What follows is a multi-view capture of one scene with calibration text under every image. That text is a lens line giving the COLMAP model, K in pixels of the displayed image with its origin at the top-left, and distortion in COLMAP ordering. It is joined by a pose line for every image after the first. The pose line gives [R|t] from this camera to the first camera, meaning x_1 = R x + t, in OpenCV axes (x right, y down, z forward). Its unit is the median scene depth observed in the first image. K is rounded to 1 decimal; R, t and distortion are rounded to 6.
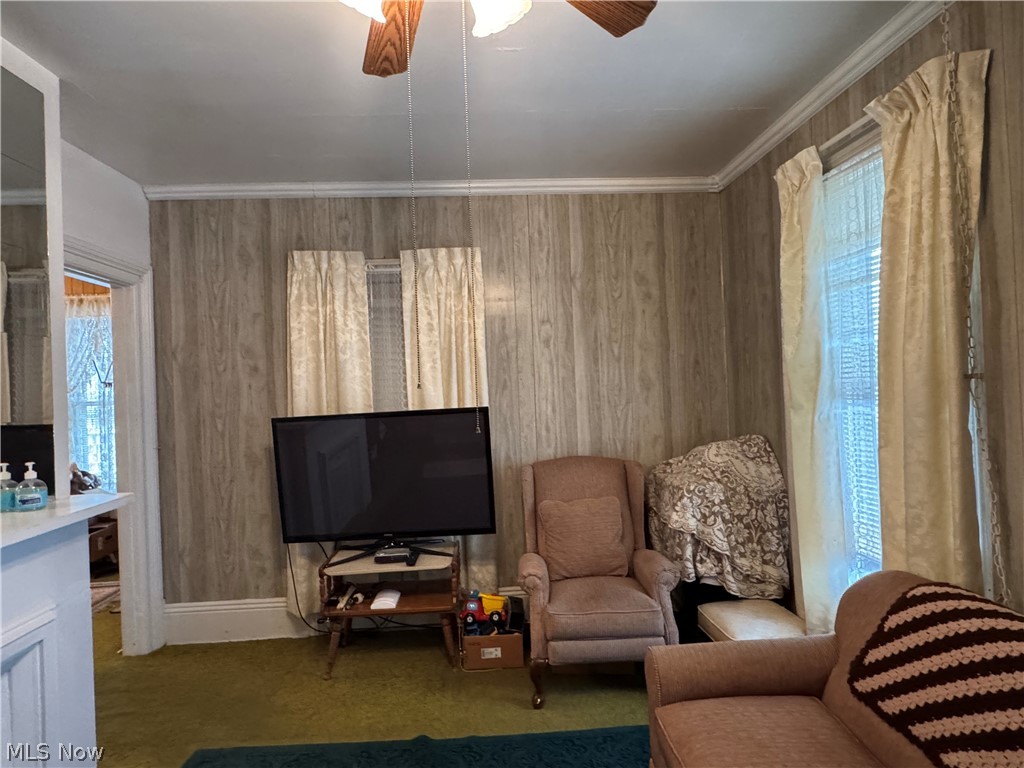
lens RADIAL K [[553.9, 0, 508.7], [0, 553.9, 380.4], [0, 0, 1]] dist [0.005942, -0.003356]
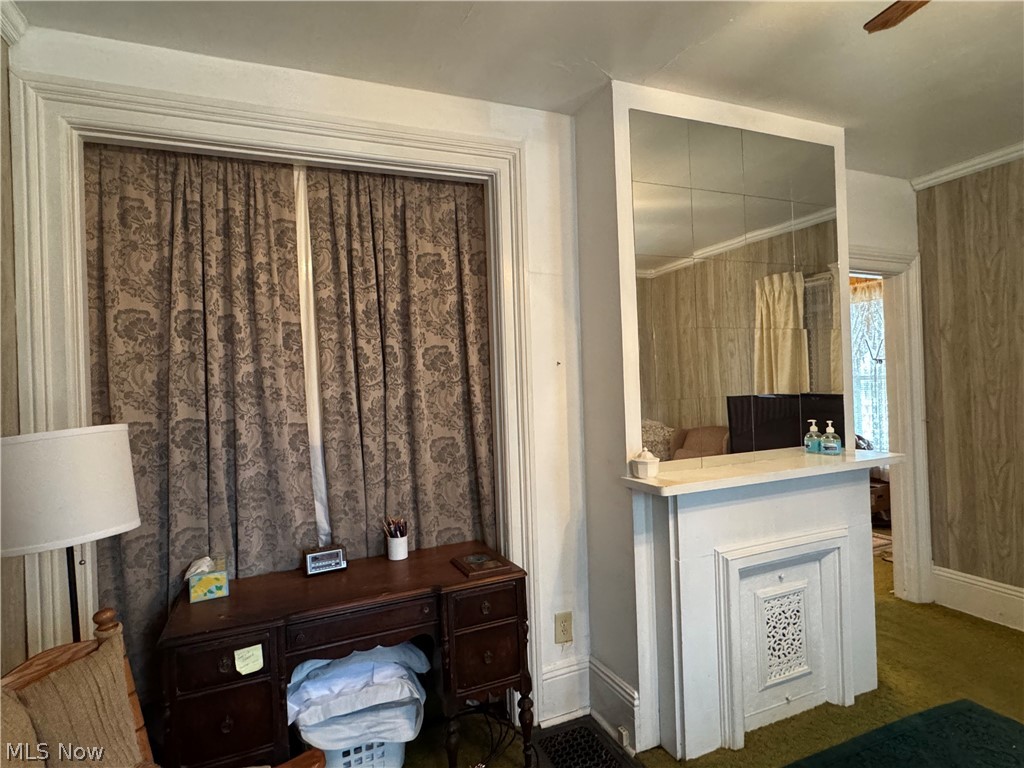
lens RADIAL K [[553.9, 0, 506.4], [0, 553.9, 383.5], [0, 0, 1]] dist [0.005942, -0.003356]
pose [[0.352667, 0.021222, -0.935508, 0.089394], [0.029344, 0.999000, 0.033725, -0.010178], [0.935289, -0.039345, 0.351692, -0.141392]]
